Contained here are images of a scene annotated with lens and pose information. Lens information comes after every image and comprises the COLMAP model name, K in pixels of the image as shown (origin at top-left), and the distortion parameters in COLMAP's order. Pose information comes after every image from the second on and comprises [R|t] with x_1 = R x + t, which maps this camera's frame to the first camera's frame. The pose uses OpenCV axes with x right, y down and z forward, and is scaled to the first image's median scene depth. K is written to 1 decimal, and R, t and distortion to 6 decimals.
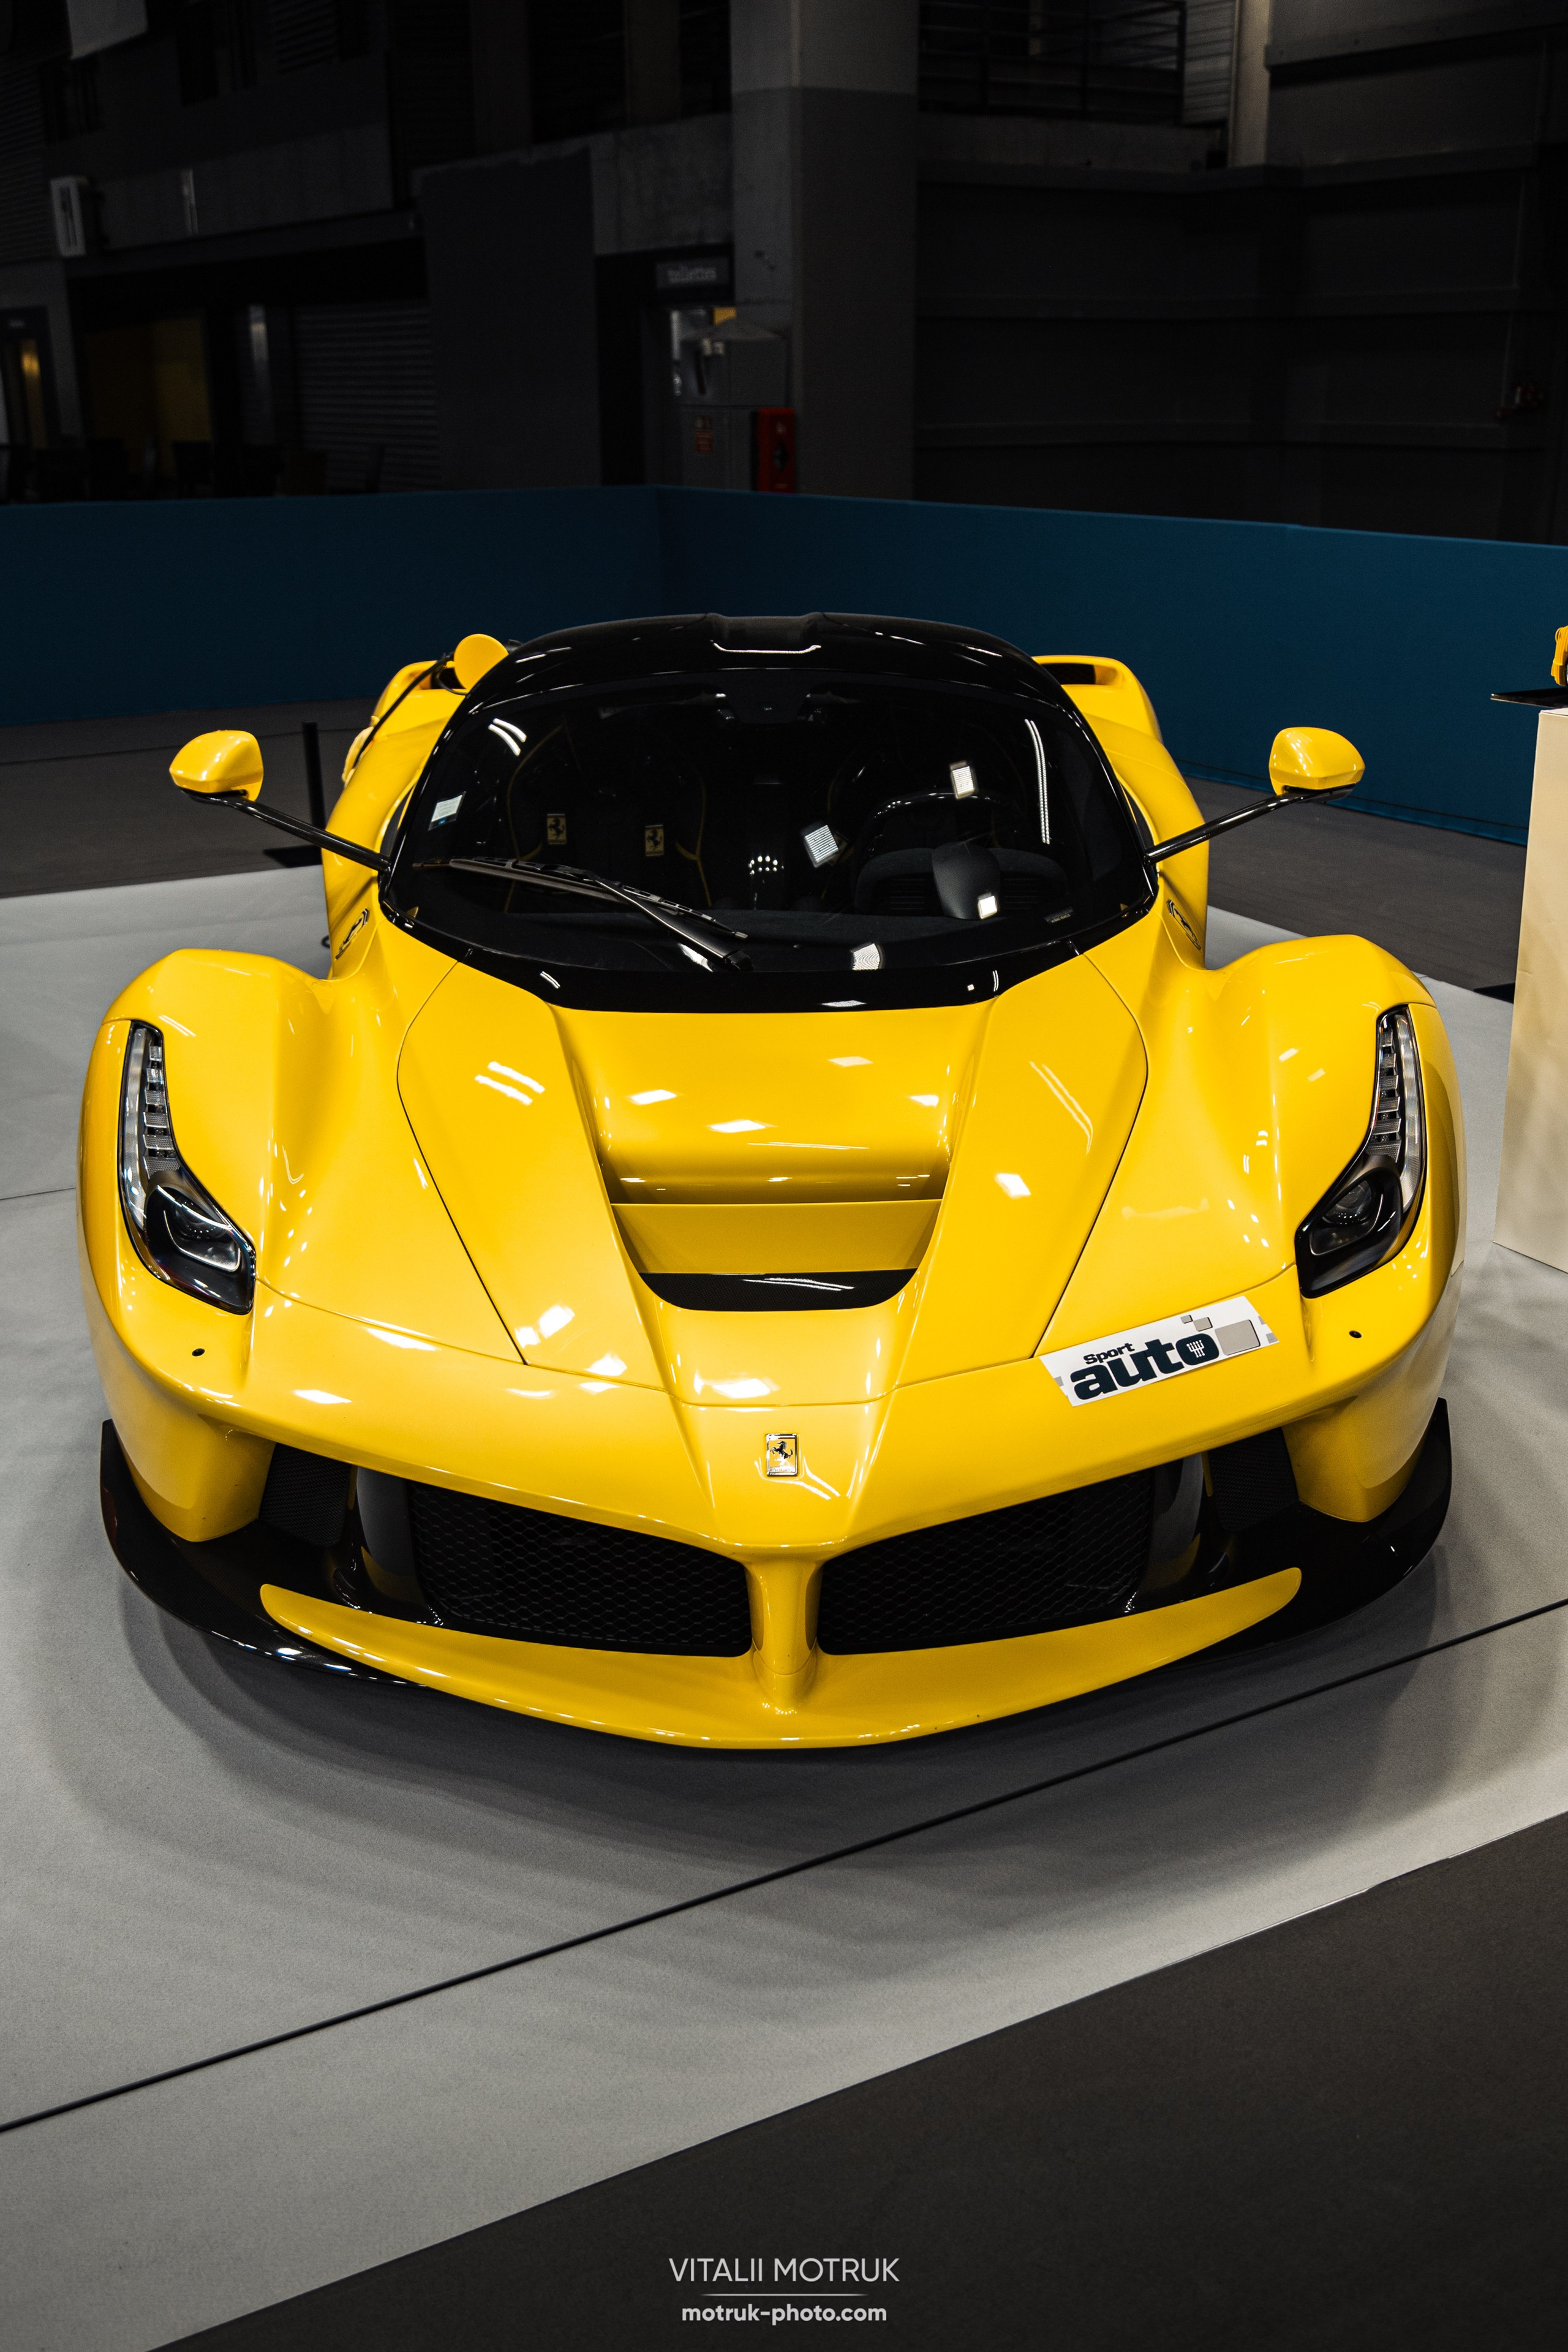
lens RADIAL K [[2277.4, 0, 820.2], [0, 2277.4, 1224.6], [0, 0, 1]] dist [0.017300, 0.000000]
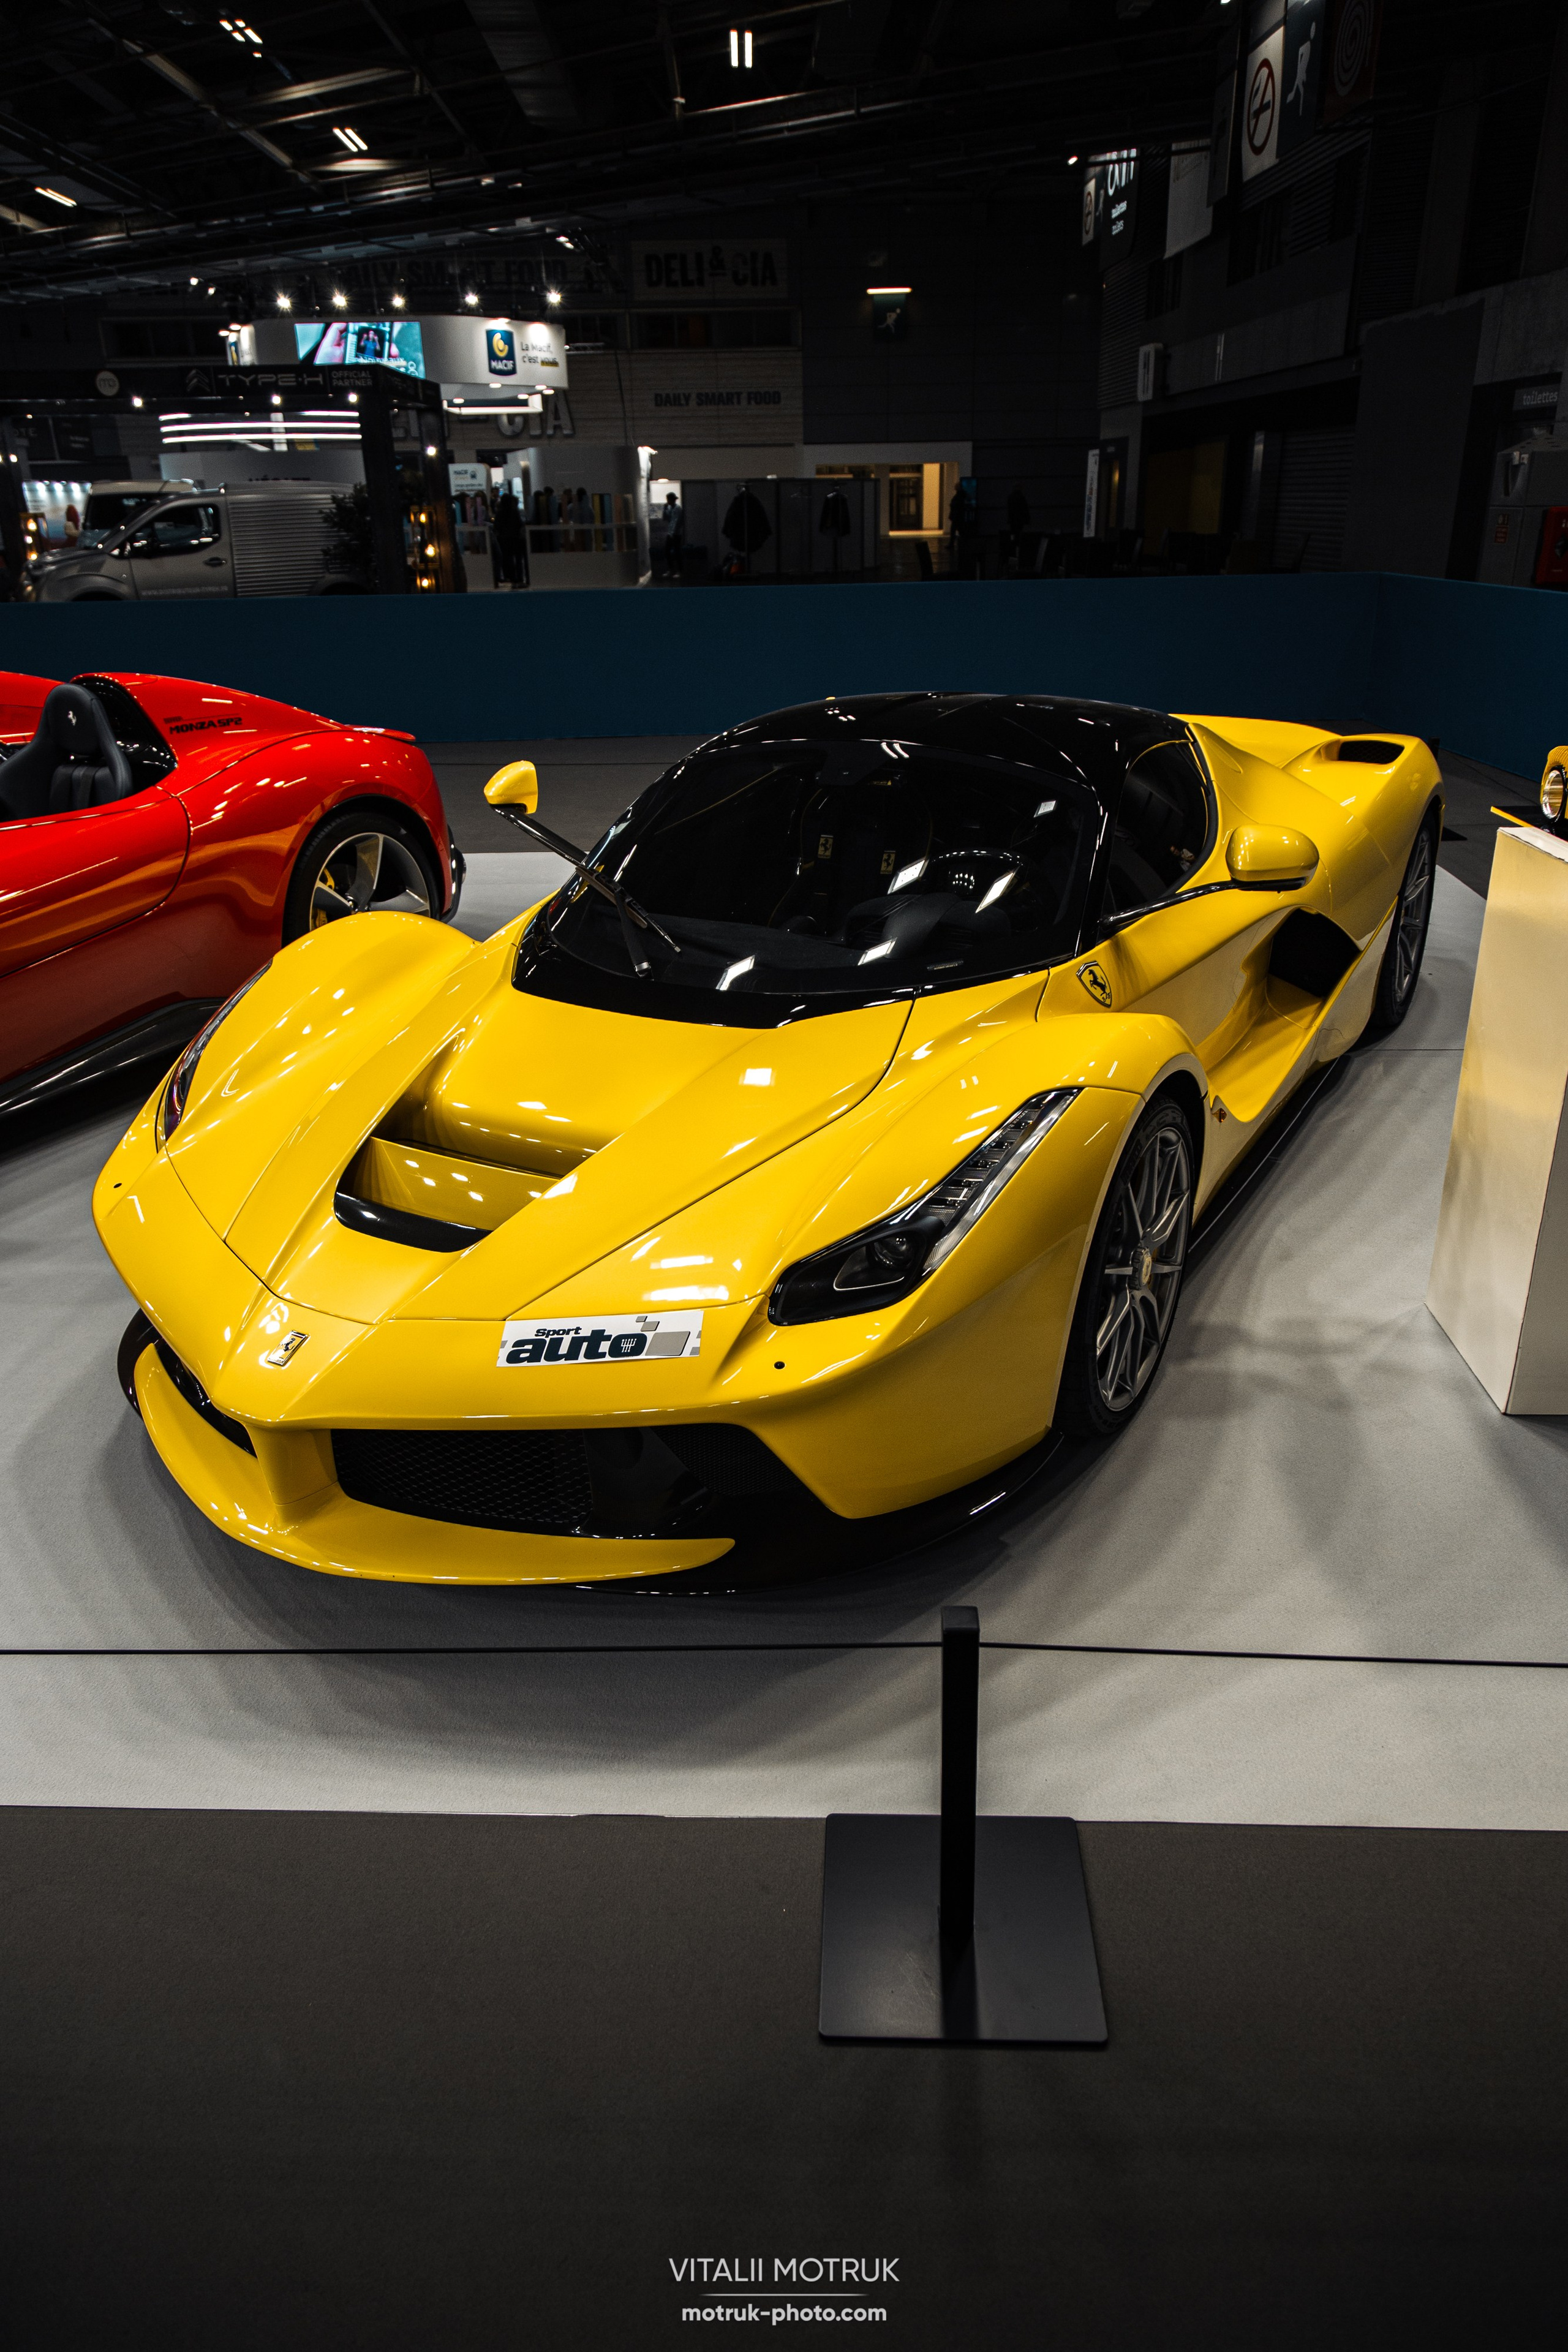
lens RADIAL K [[1559.7, 0, 843.2], [0, 1559.7, 1195.9], [0, 0, 1]] dist [-0.002852, 0.005754]
pose [[0.864770, 0.197334, -0.461771, 0.095443], [-0.162253, 0.980031, 0.114953, -0.020715], [0.475234, -0.024484, 0.879519, 0.049345]]
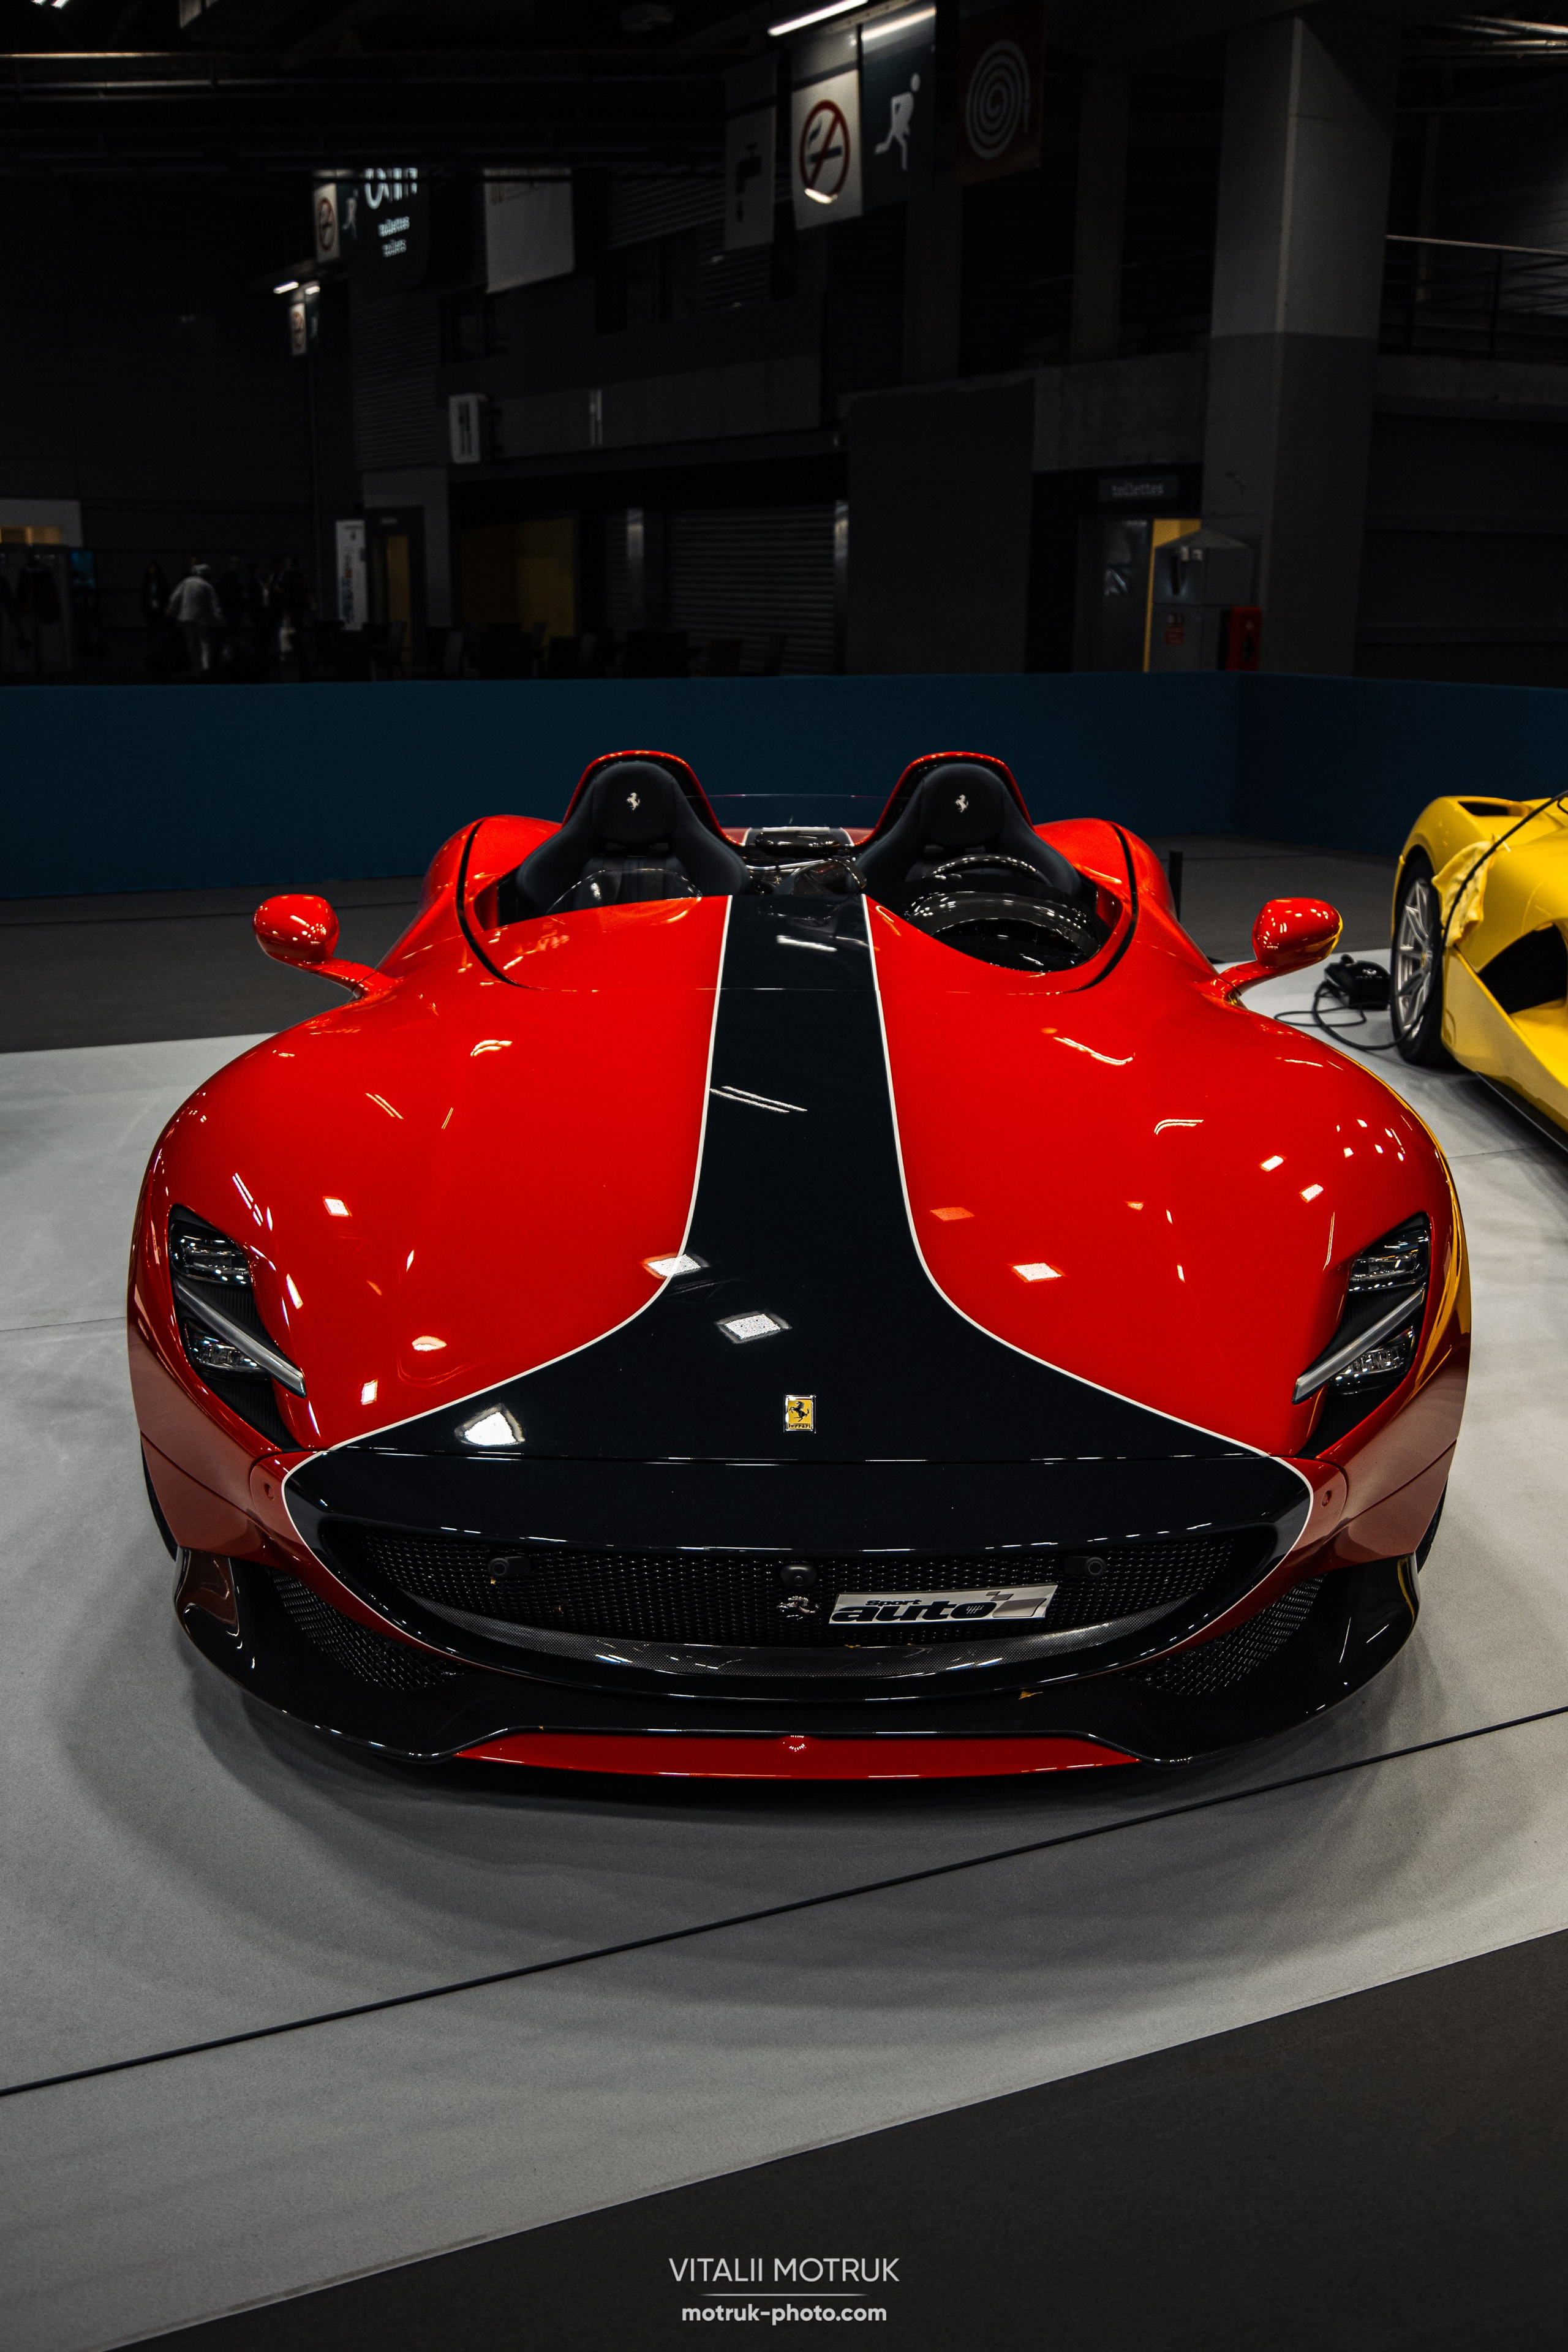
lens RADIAL K [[2277.4, 0, 786.2], [0, 2277.4, 1216.7], [0, 0, 1]] dist [0.017300, 0.000000]
pose [[0.998067, 0.031733, -0.053437, -0.156353], [-0.035987, 0.996093, -0.080641, 0.035099], [0.050669, 0.082408, 0.995310, -0.091870]]
